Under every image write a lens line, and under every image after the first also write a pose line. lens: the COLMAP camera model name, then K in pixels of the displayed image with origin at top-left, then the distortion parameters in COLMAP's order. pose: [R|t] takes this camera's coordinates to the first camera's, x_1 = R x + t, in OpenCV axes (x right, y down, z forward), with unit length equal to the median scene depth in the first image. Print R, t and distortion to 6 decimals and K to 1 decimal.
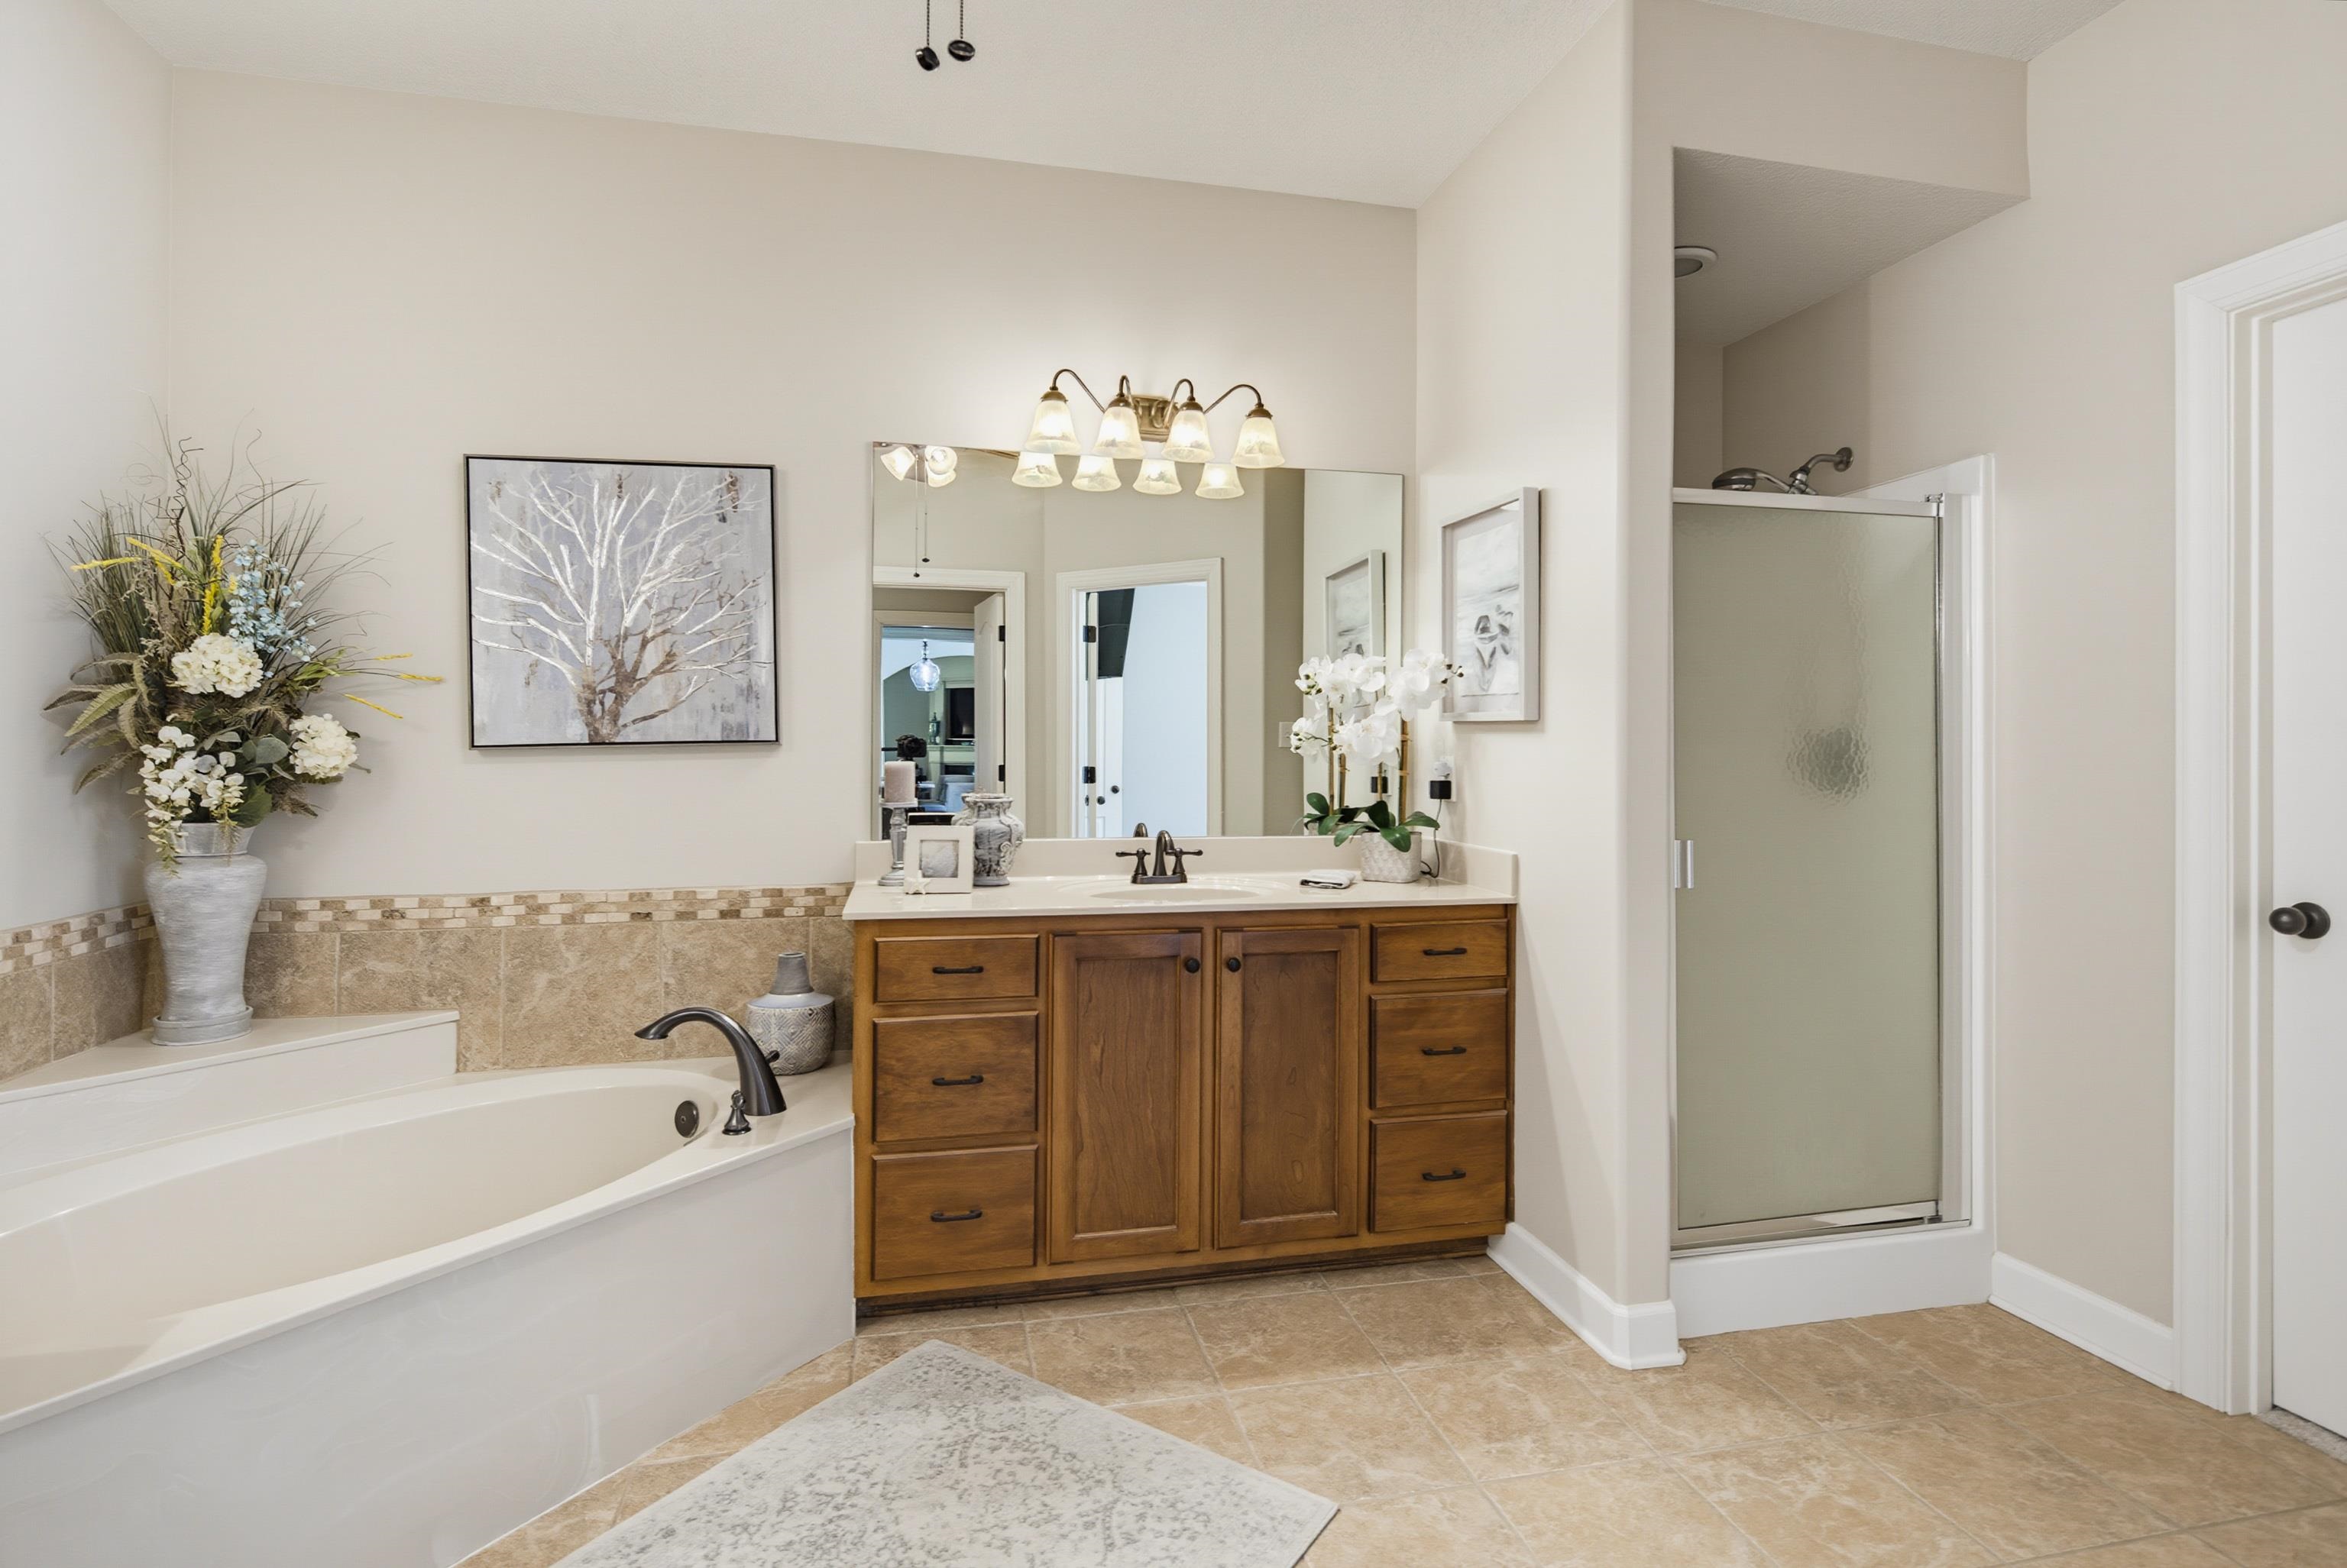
lens RADIAL K [[1130.9, 0, 1178.0], [0, 1130.9, 750.5], [0, 0, 1]] dist [0.001742, -0.003916]
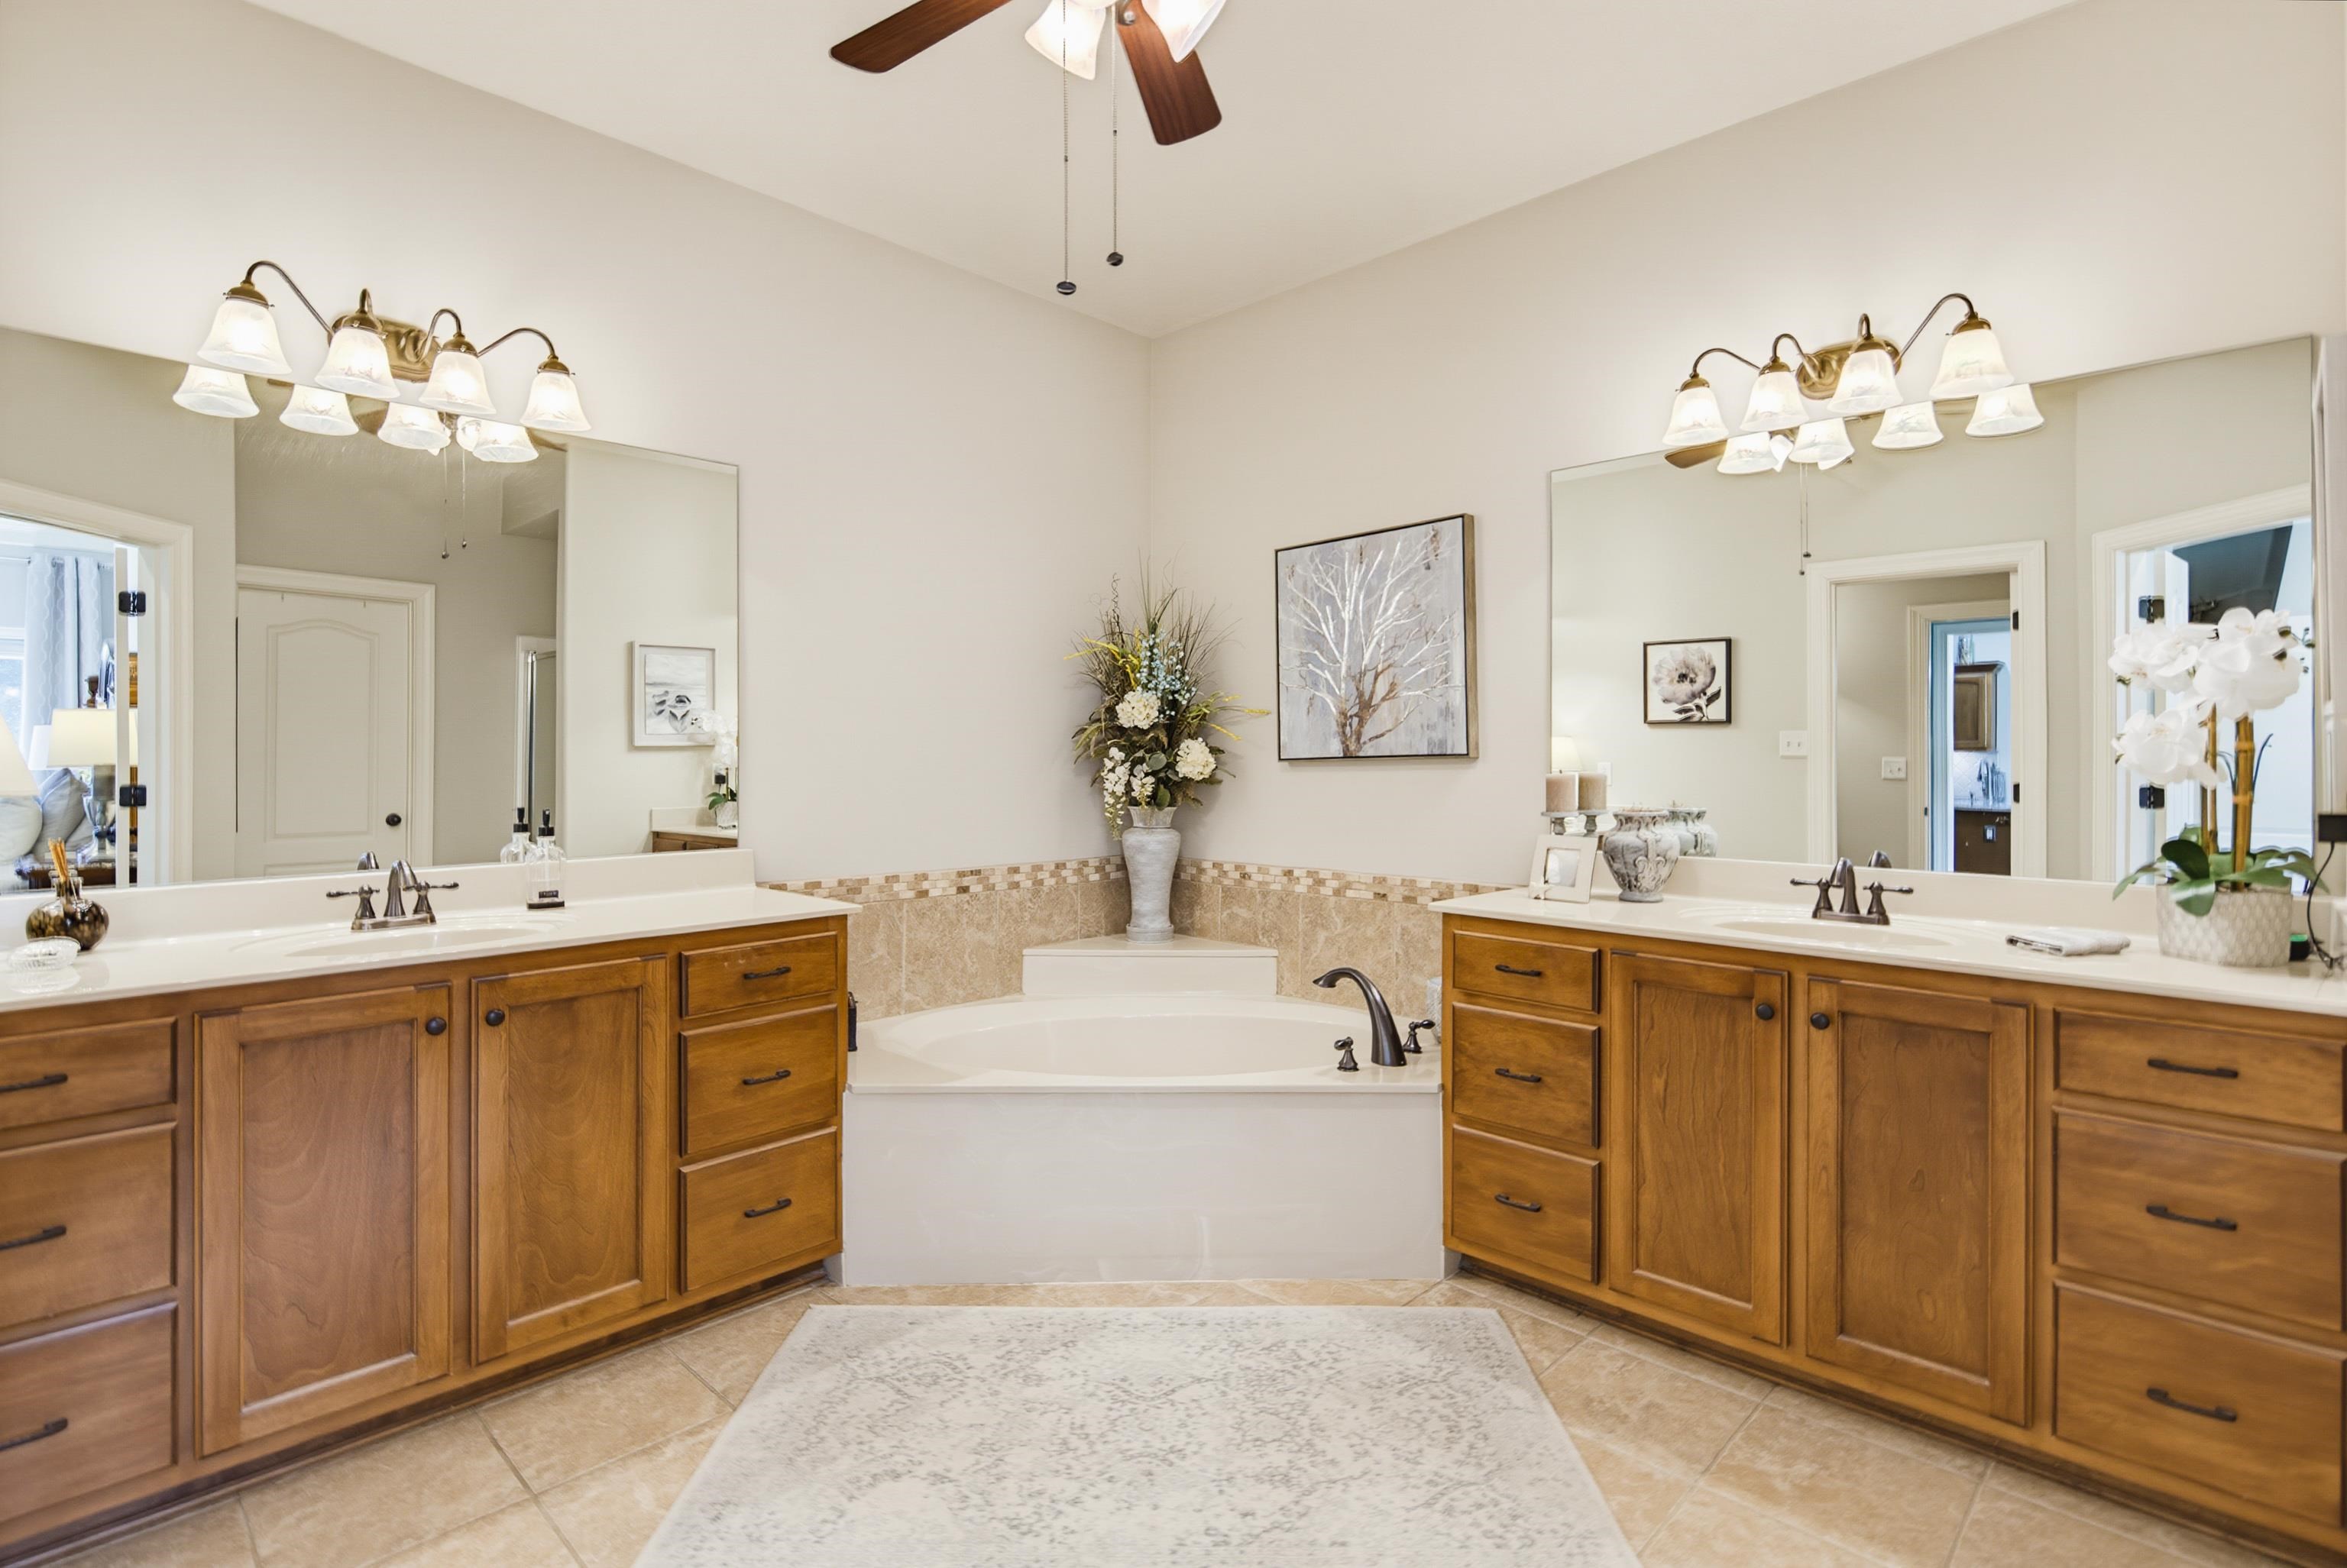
lens RADIAL K [[1126.6, 0, 1169.1], [0, 1126.6, 762.5], [0, 0, 1]] dist [0.001692, -0.007328]
pose [[0.542793, 0.001494, -0.839865, 0.474649], [-0.002553, 0.999997, 0.000130, 0.000258], [0.839862, 0.002073, 0.542795, 0.143892]]
